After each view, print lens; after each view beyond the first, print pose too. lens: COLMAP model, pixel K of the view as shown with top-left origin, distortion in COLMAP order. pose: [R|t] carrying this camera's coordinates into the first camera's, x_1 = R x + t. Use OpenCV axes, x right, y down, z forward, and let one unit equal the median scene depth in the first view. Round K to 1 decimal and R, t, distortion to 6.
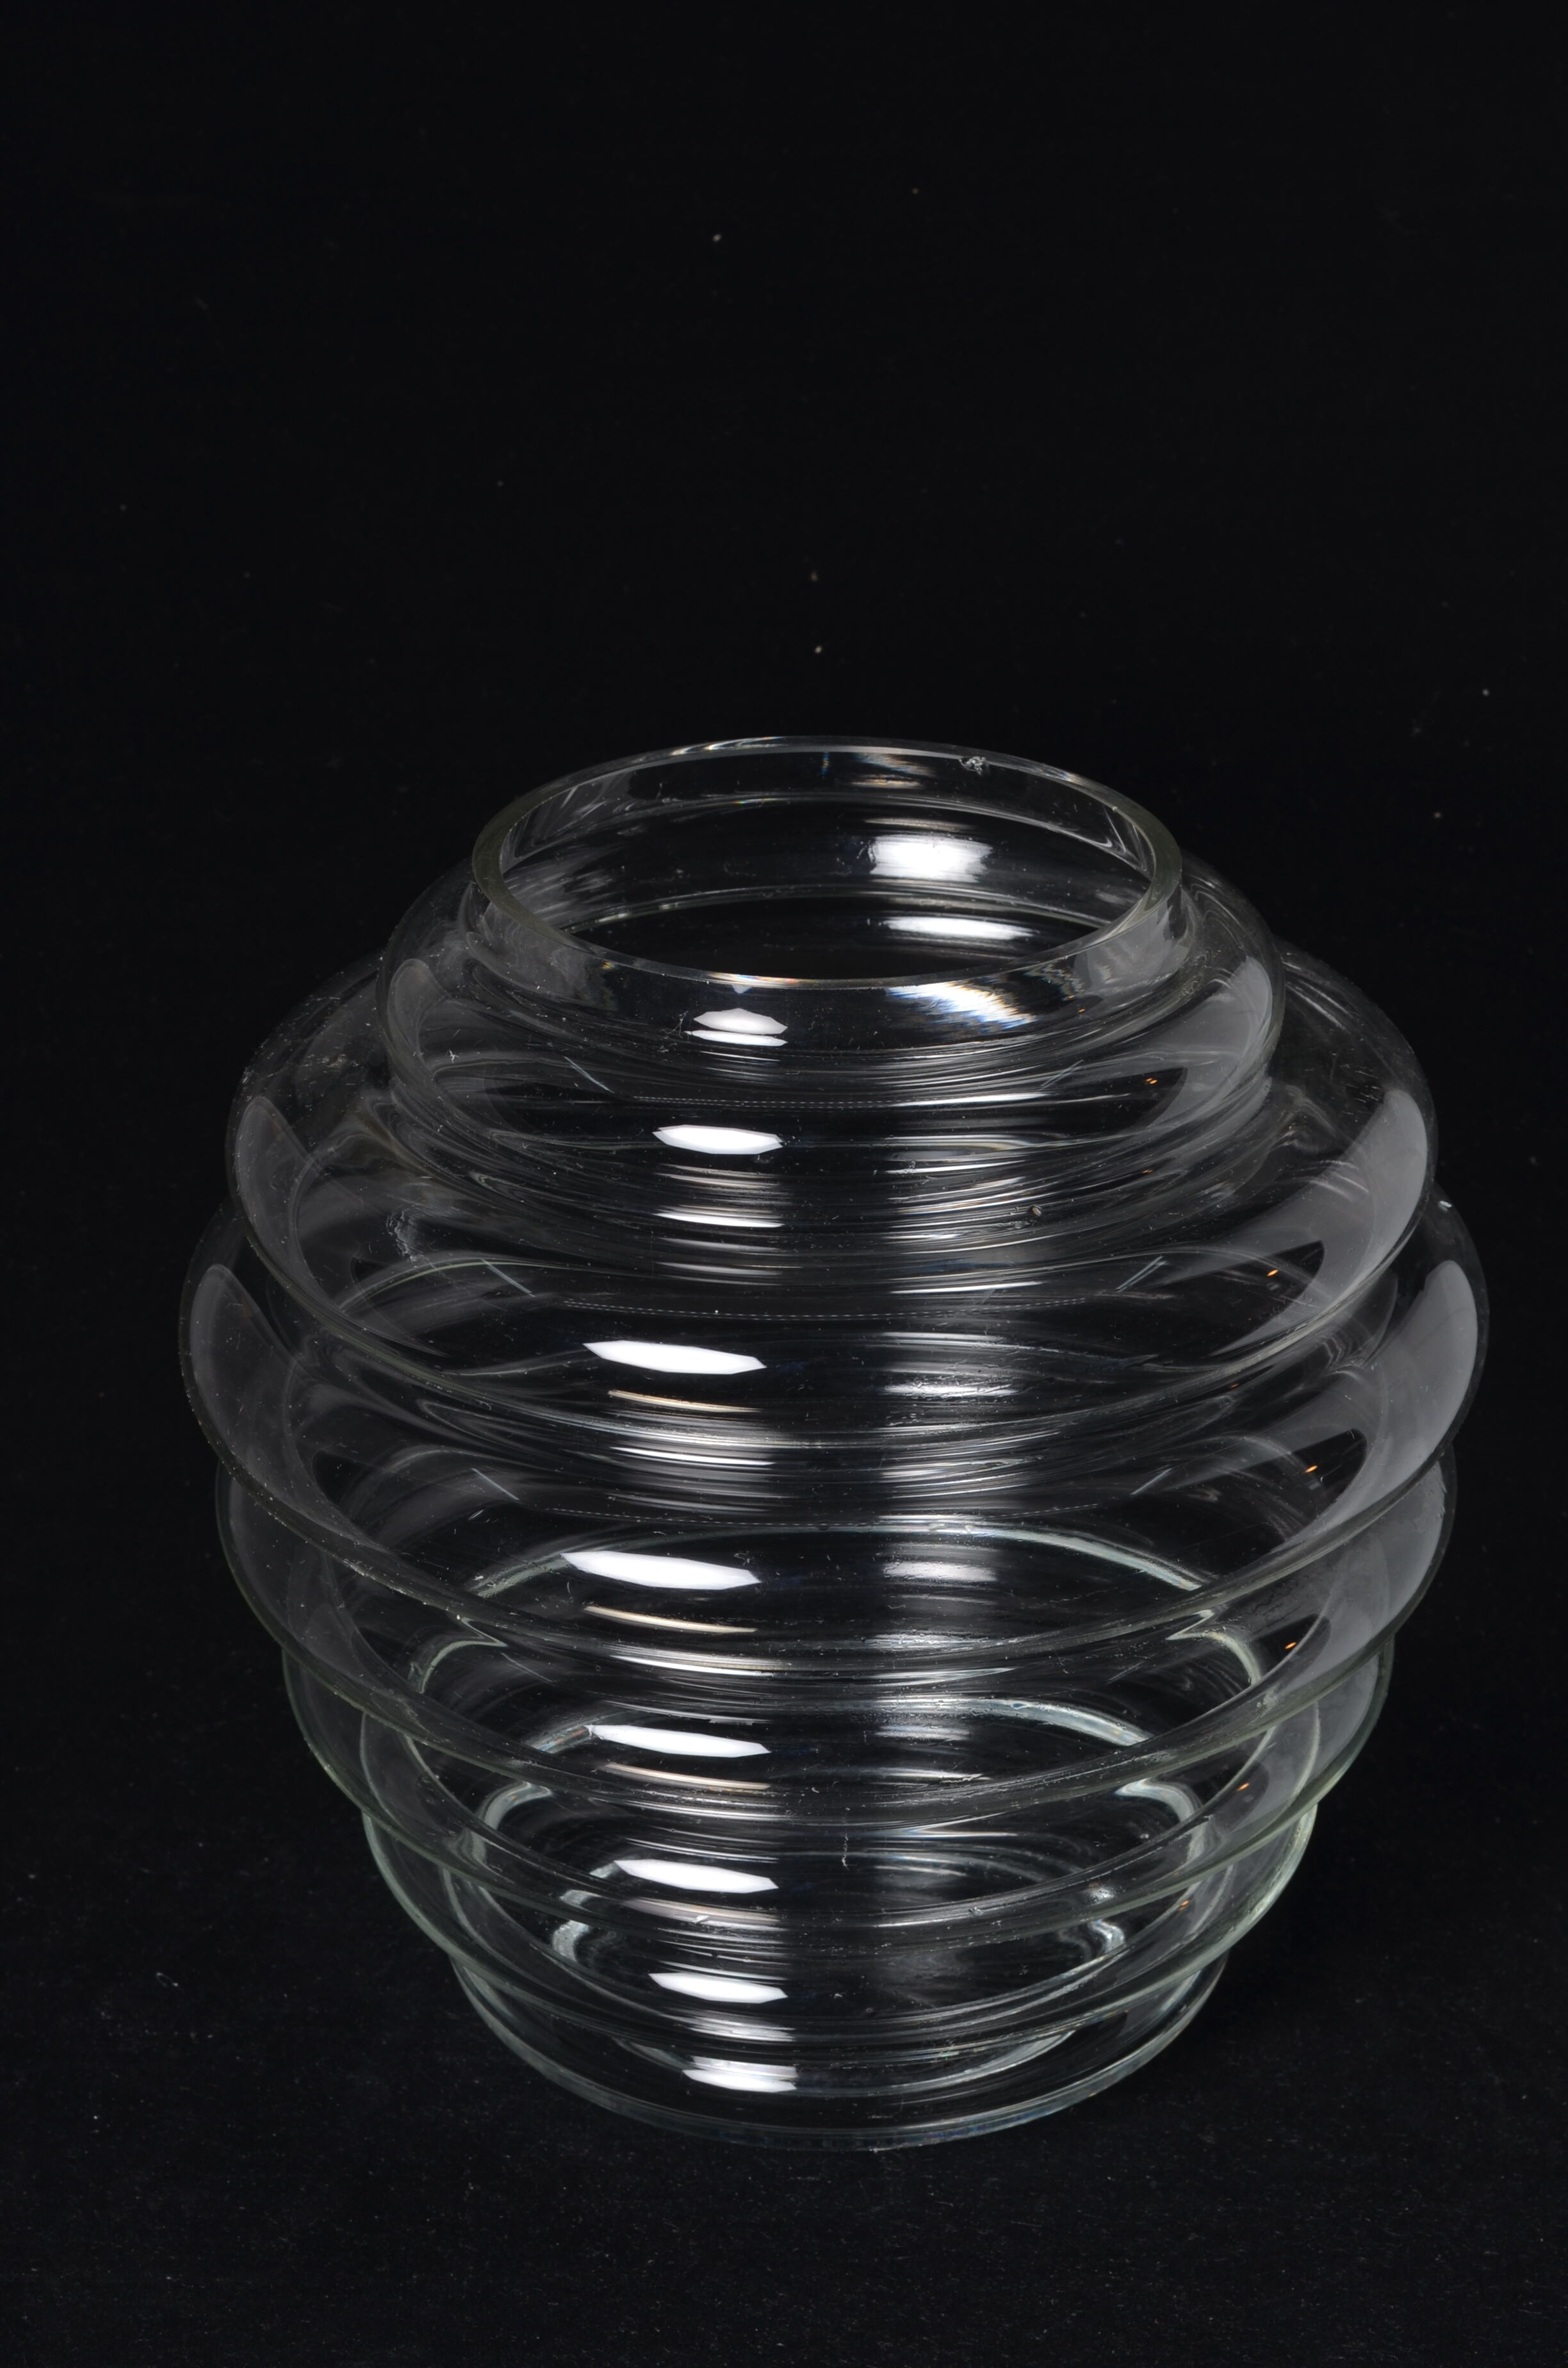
lens RADIAL K [[4973.5, 0, 784.0], [0, 4973.5, 1184.0], [0, 0, 1]] dist [-0.305349, 0.380714]
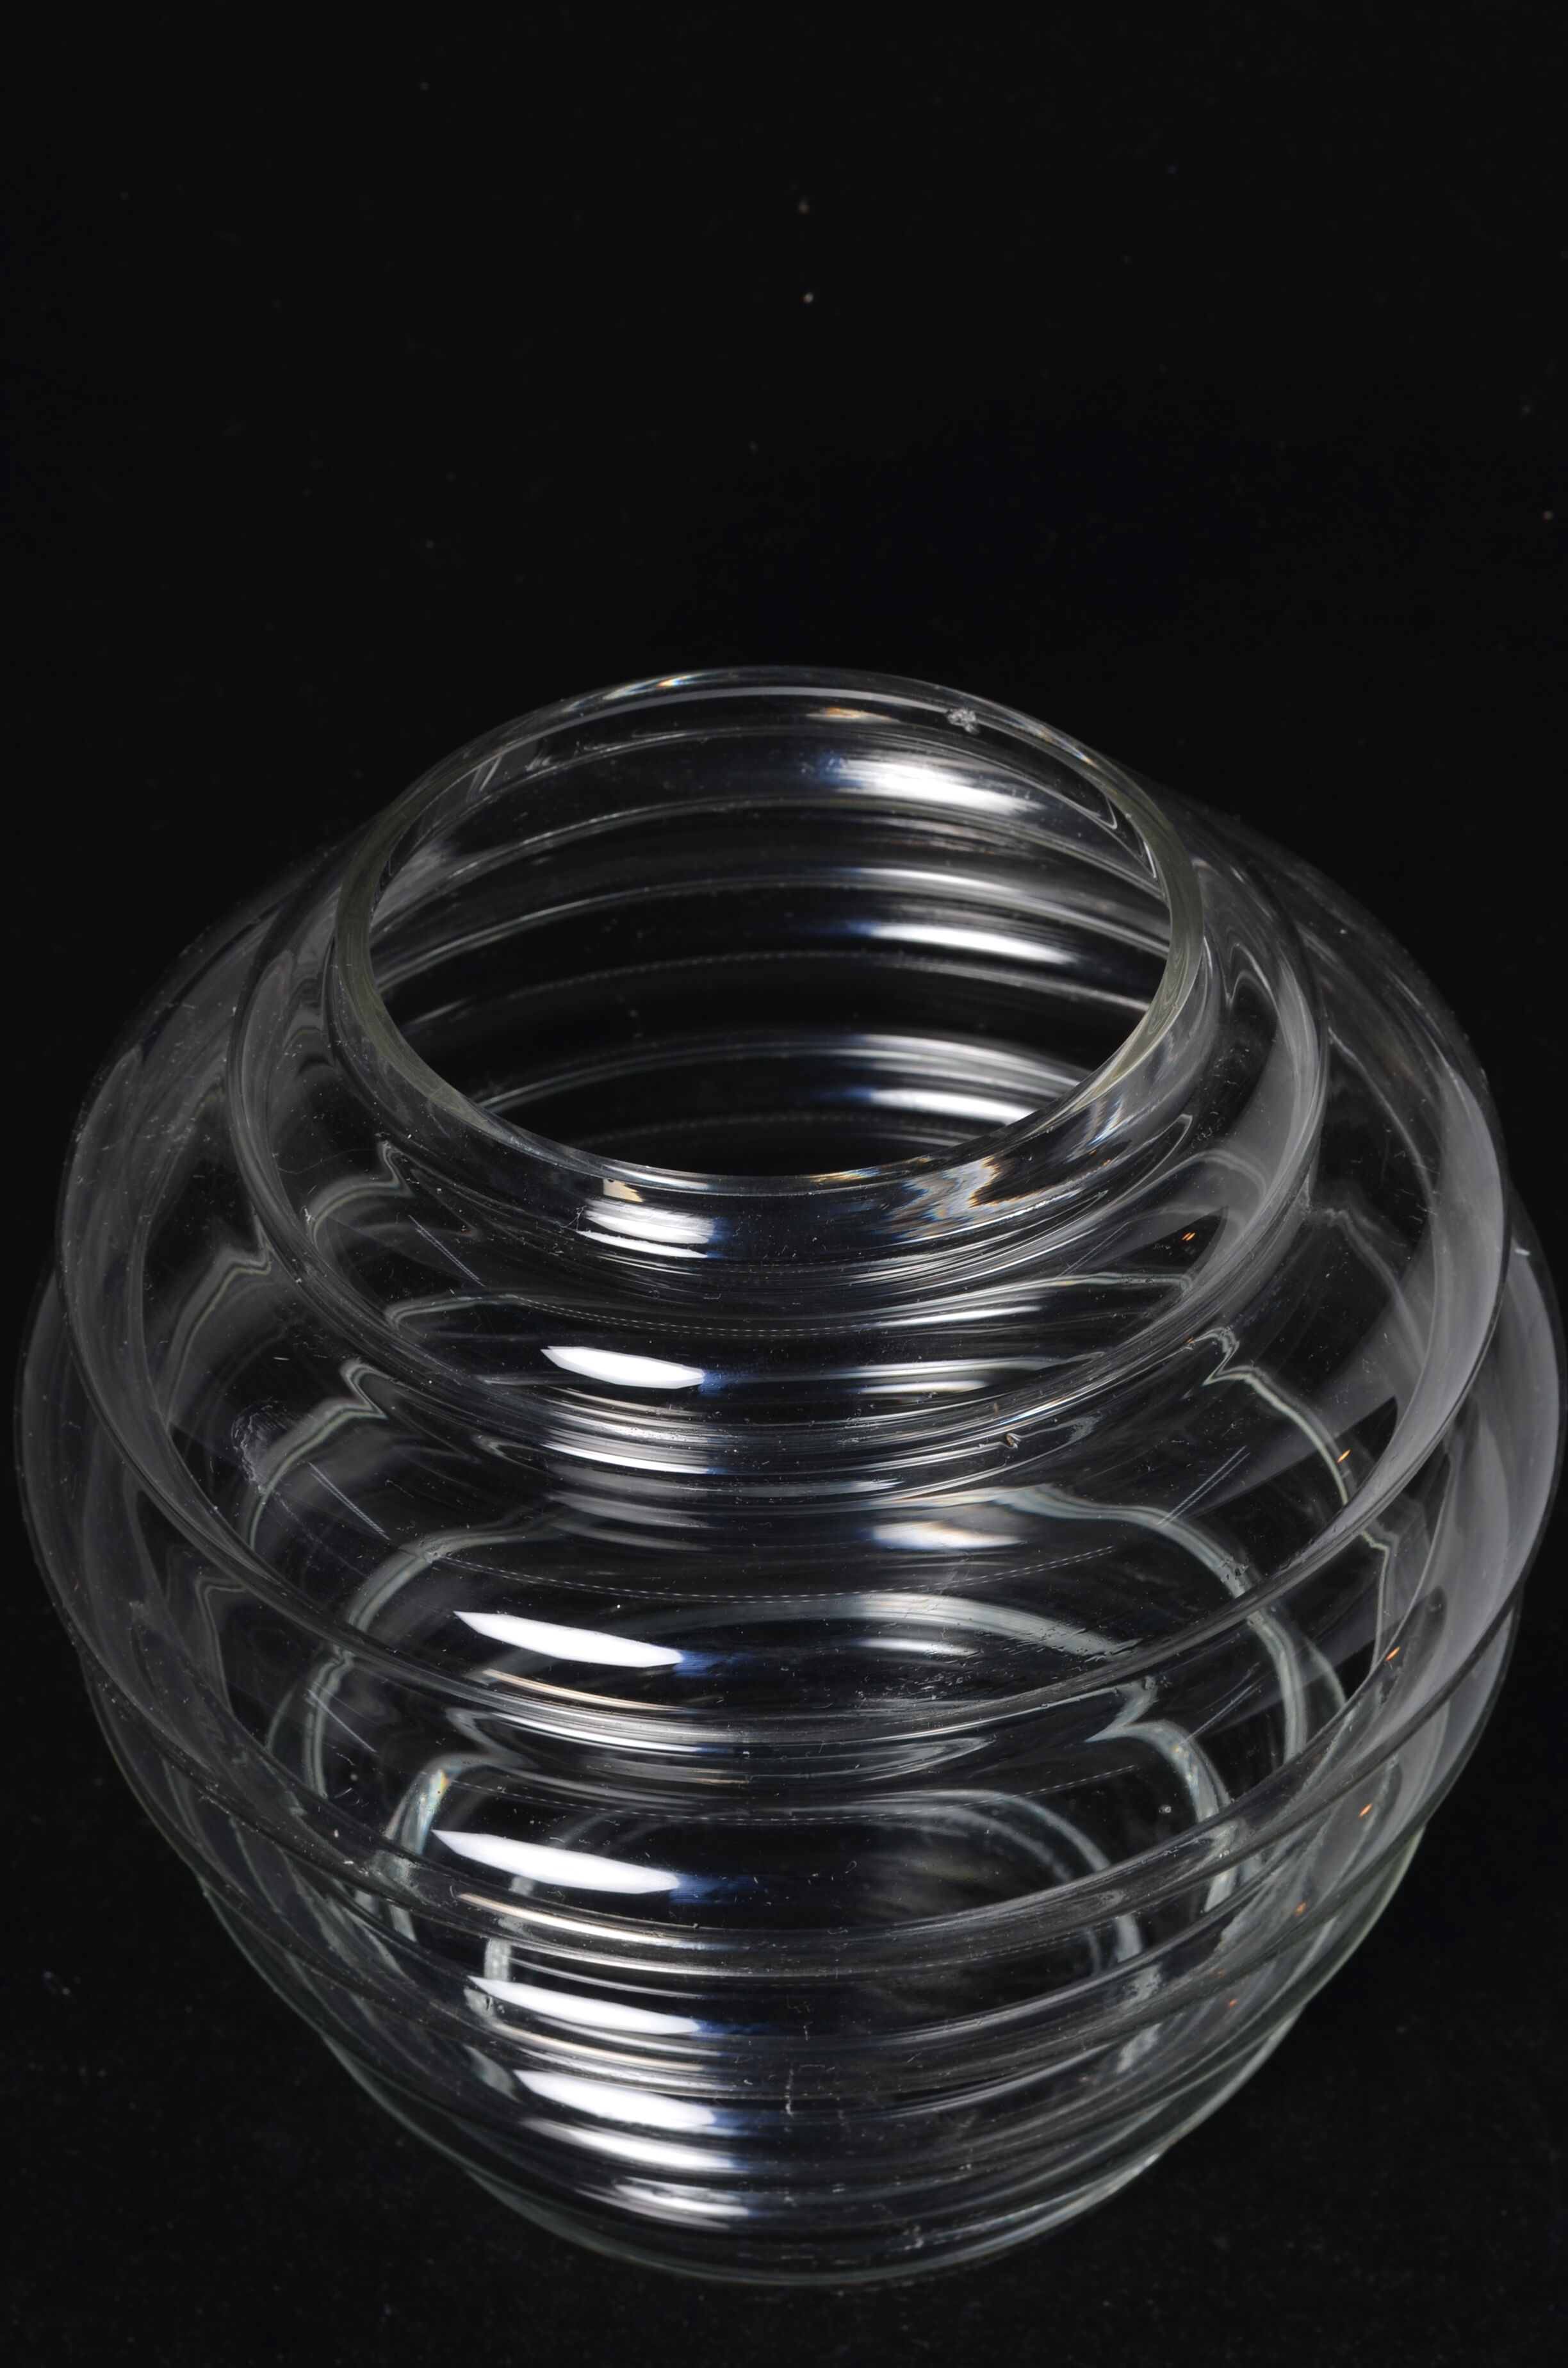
lens RADIAL K [[4973.5, 0, 784.0], [0, 4973.5, 1184.0], [0, 0, 1]] dist [-0.305349, 0.380714]
pose [[0.999643, 0.002591, -0.026609, 0.031095], [0.004641, 0.963358, 0.268178, -0.229627], [0.026329, -0.268206, 0.963002, 0.202422]]
